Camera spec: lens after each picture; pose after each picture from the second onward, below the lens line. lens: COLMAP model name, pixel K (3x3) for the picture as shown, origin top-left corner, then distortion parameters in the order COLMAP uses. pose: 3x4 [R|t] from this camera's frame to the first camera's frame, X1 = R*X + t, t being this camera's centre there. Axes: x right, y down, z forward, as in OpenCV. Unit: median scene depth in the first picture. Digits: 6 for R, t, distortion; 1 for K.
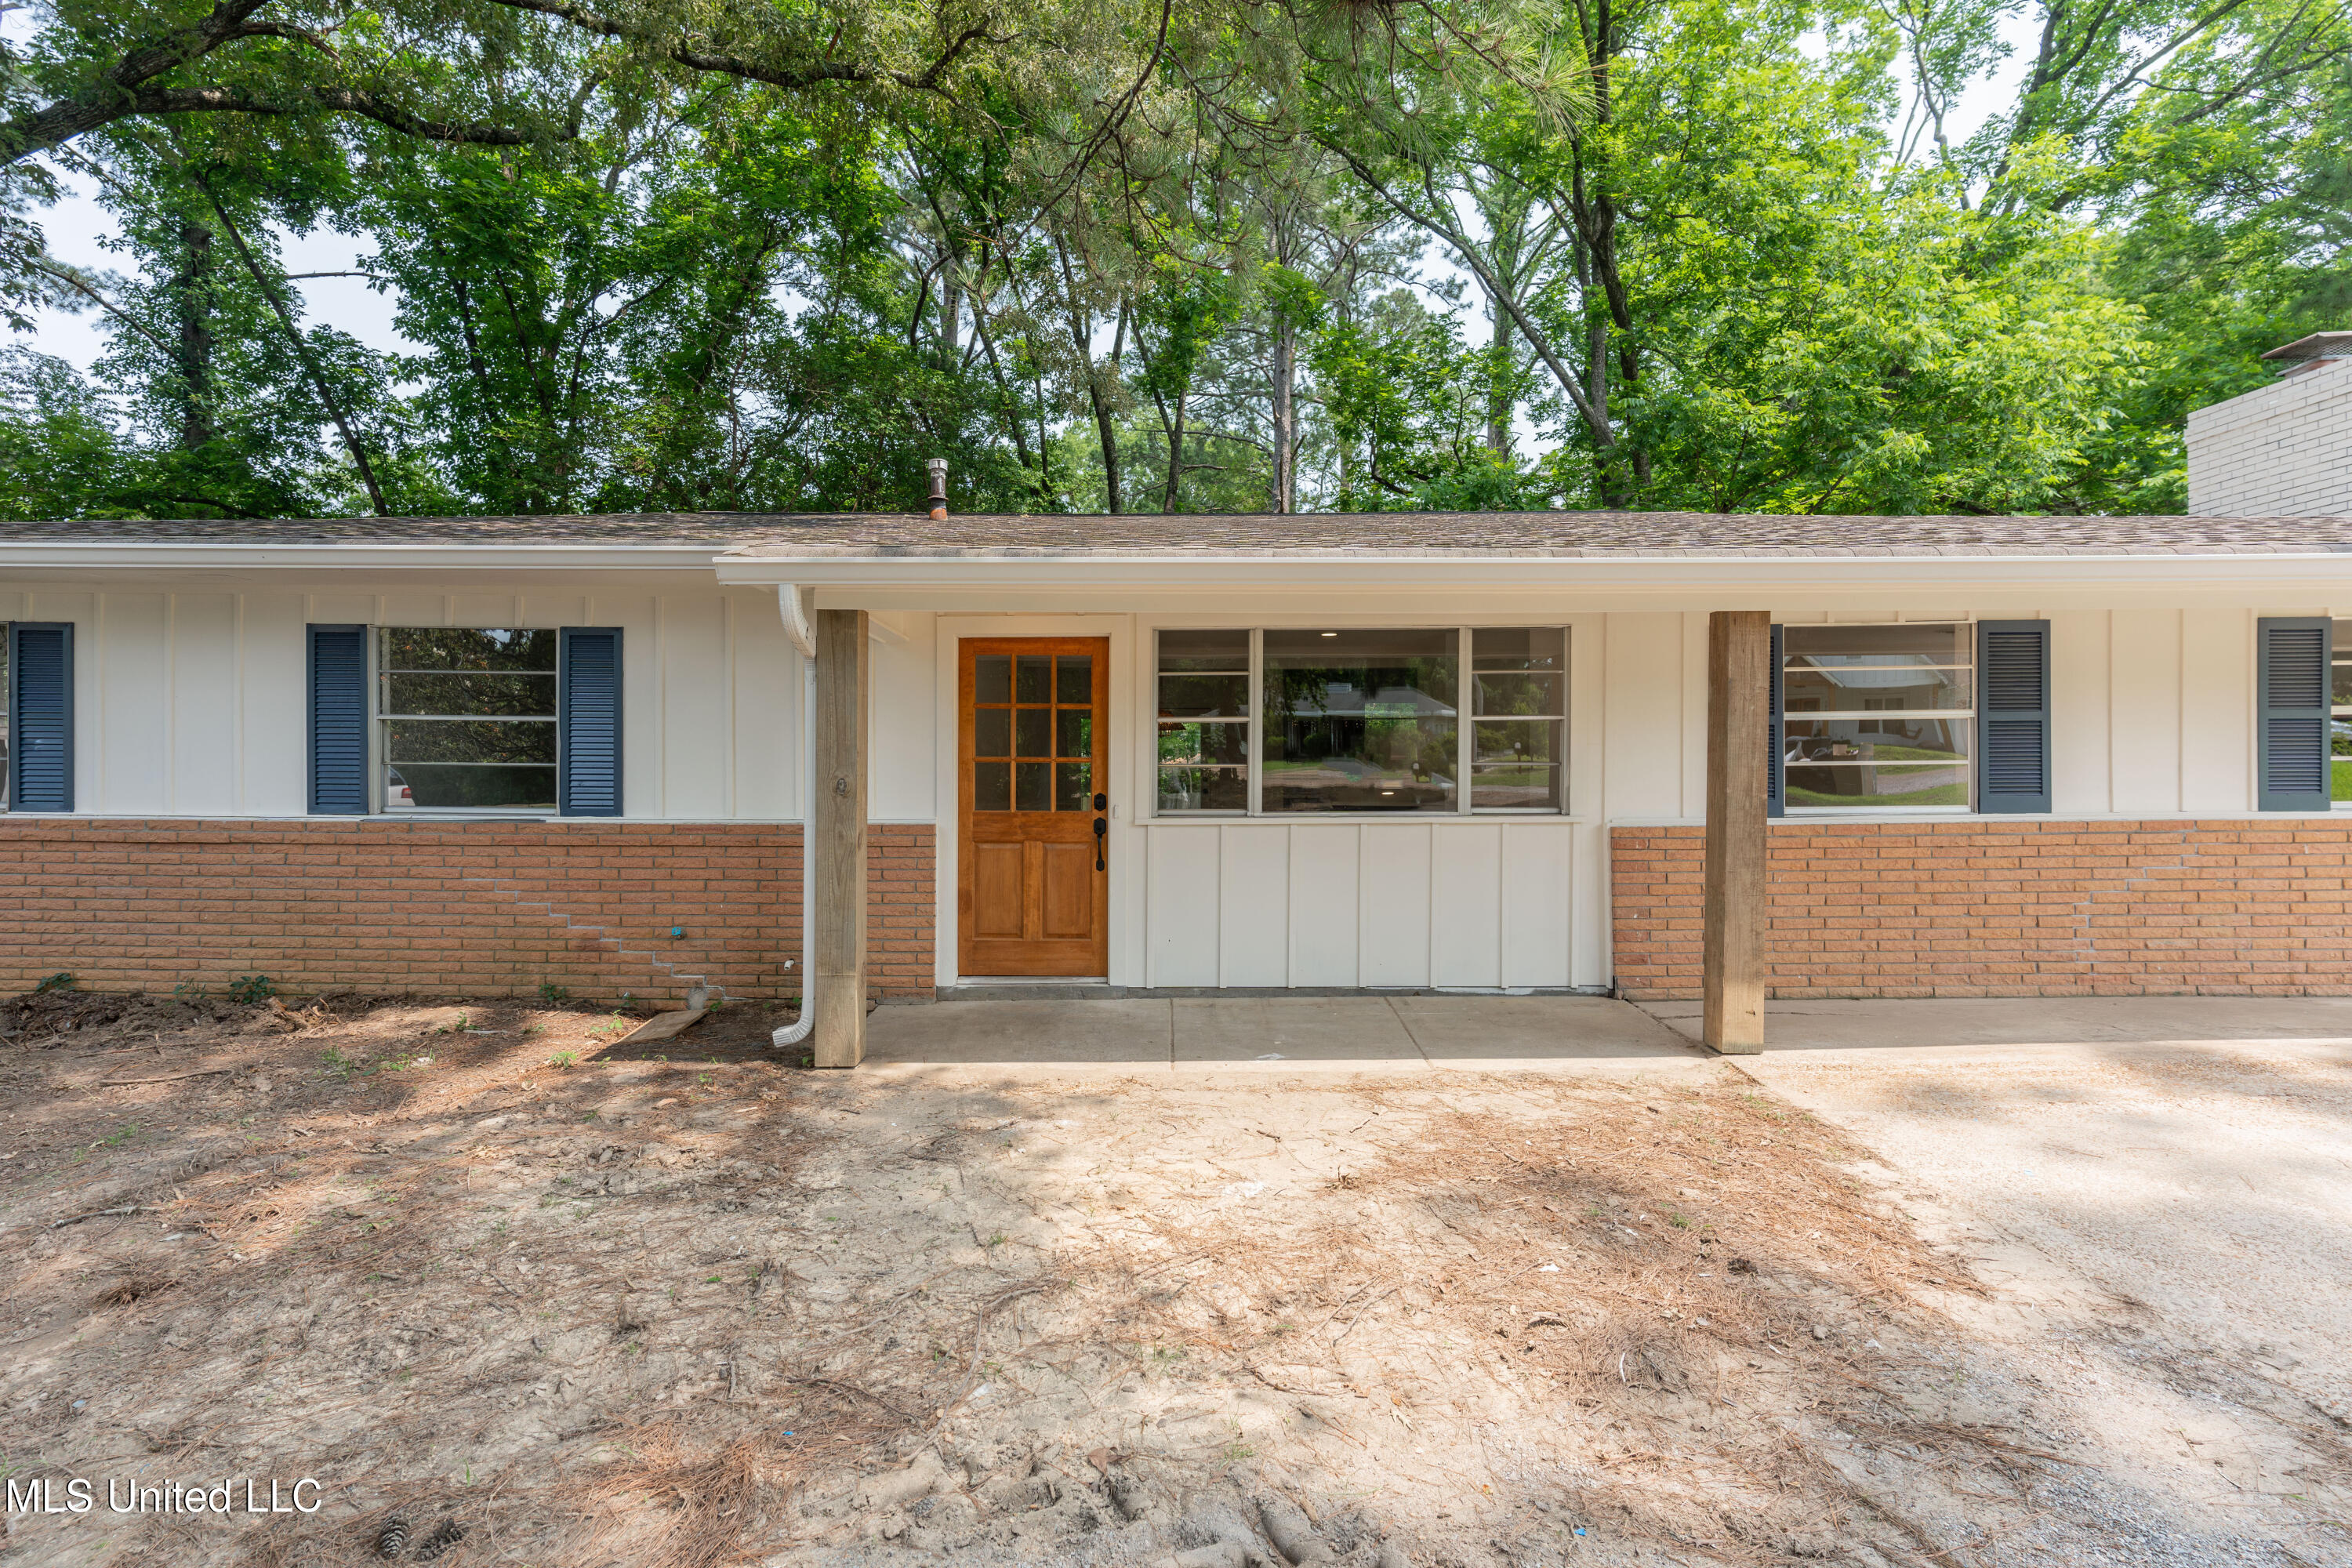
lens RADIAL K [[1130.4, 0, 1183.1], [0, 1130.4, 776.4], [0, 0, 1]] dist [0.004539, 0.001152]
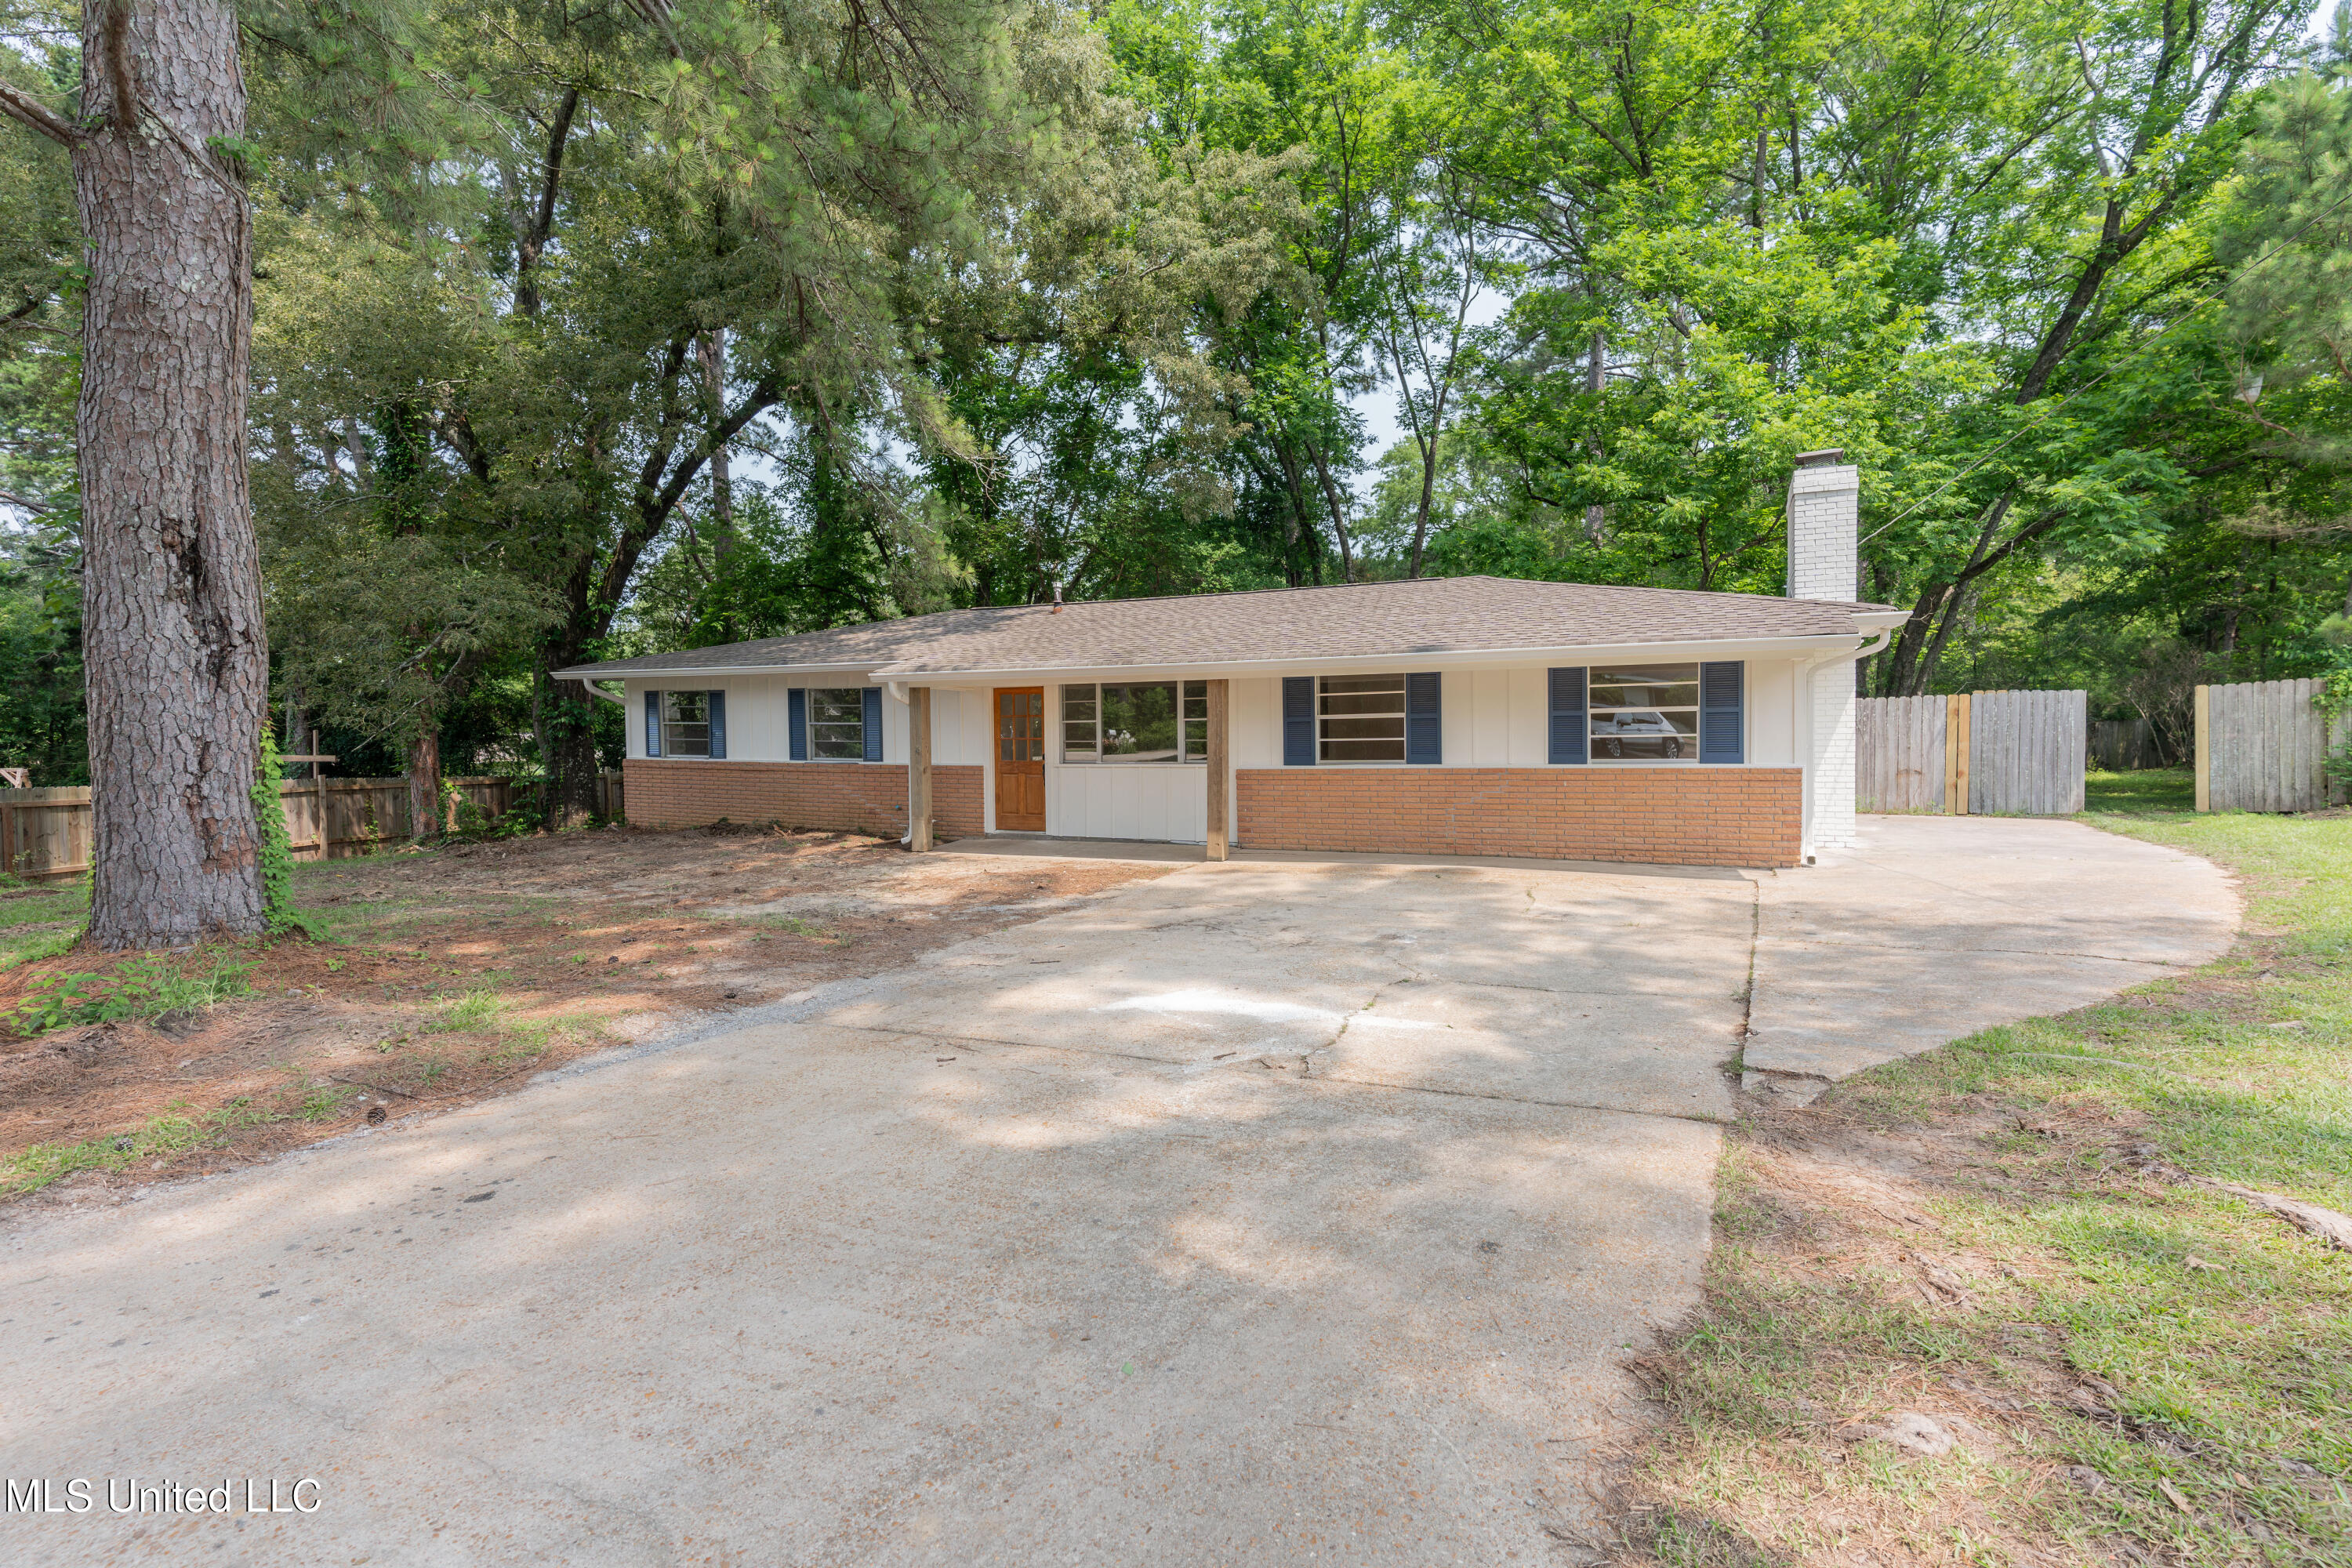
lens RADIAL K [[1130.4, 0, 1183.1], [0, 1130.4, 776.4], [0, 0, 1]] dist [0.004539, 0.001152]
pose [[0.902938, 0.011108, -0.429628, 1.199563], [0.004869, 0.999337, 0.036072, -0.020067], [0.429744, -0.034663, 0.902285, -0.994057]]
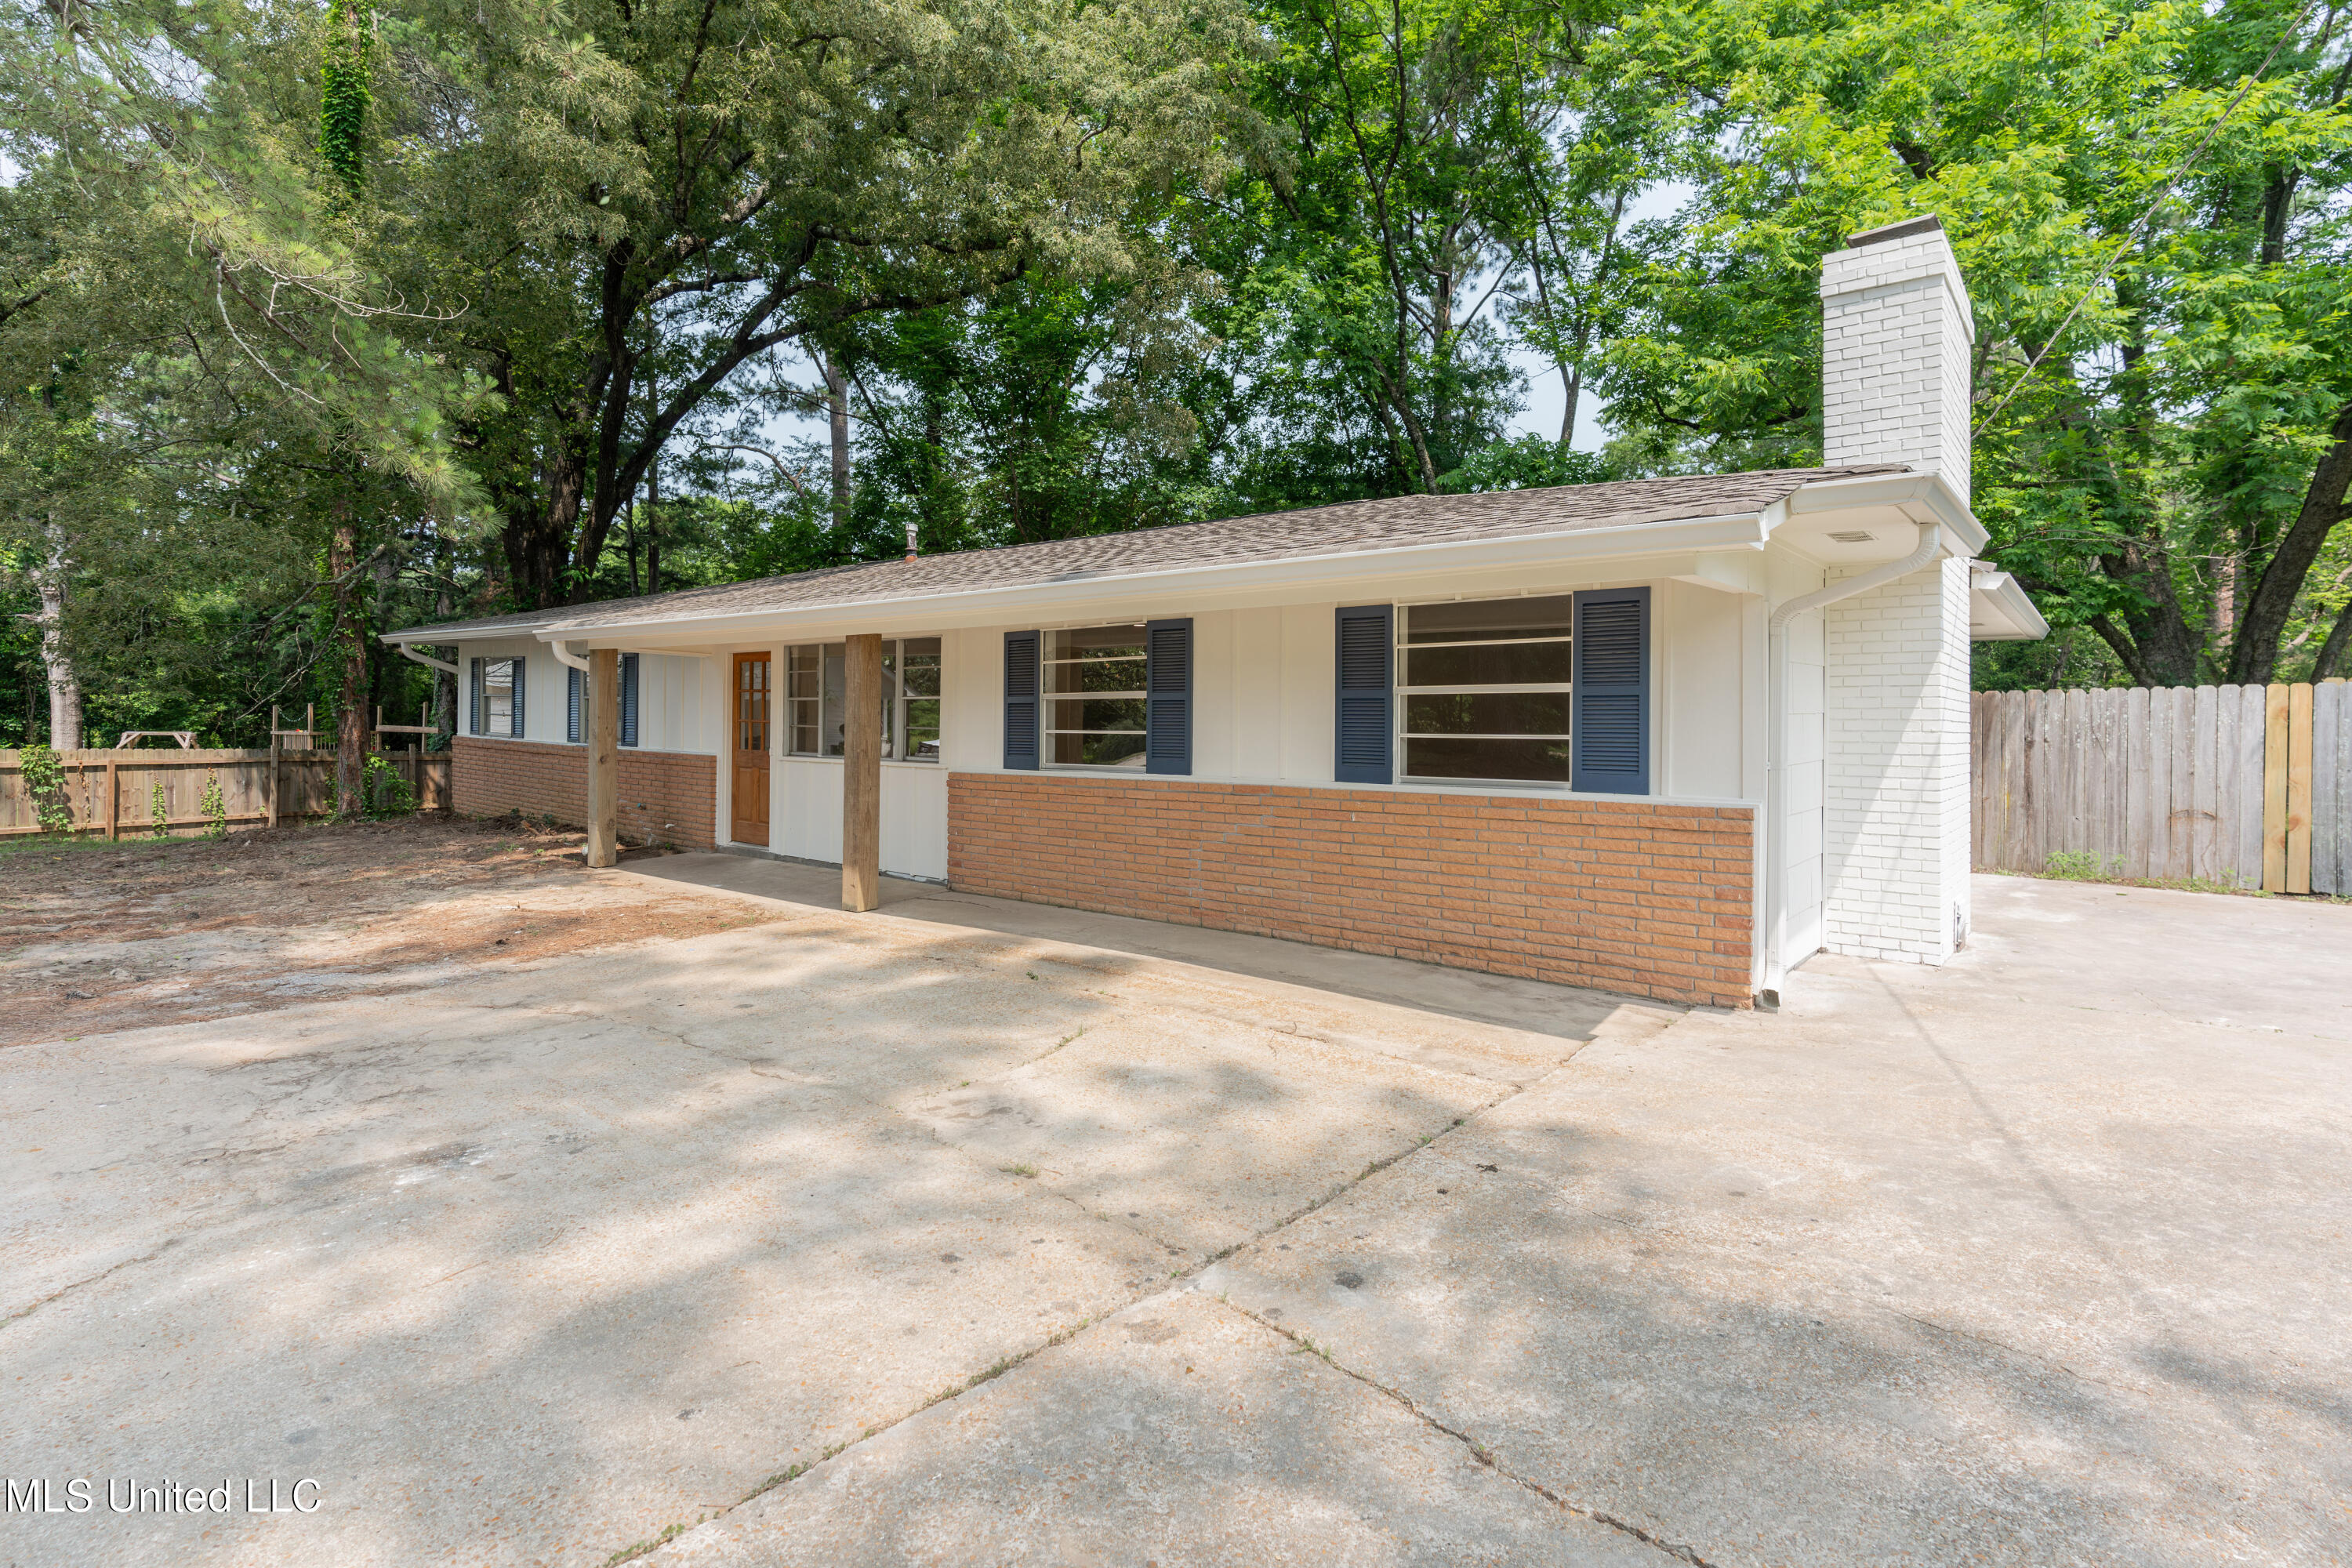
lens RADIAL K [[1156.7, 0, 1177.5], [0, 1156.7, 716.5], [0, 0, 1]] dist [0.001881, 0.000144]
pose [[0.774139, 0.009558, -0.632944, 1.527346], [-0.020474, 0.999741, -0.009944, -0.018007], [0.632685, 0.020656, 0.774134, 0.023449]]
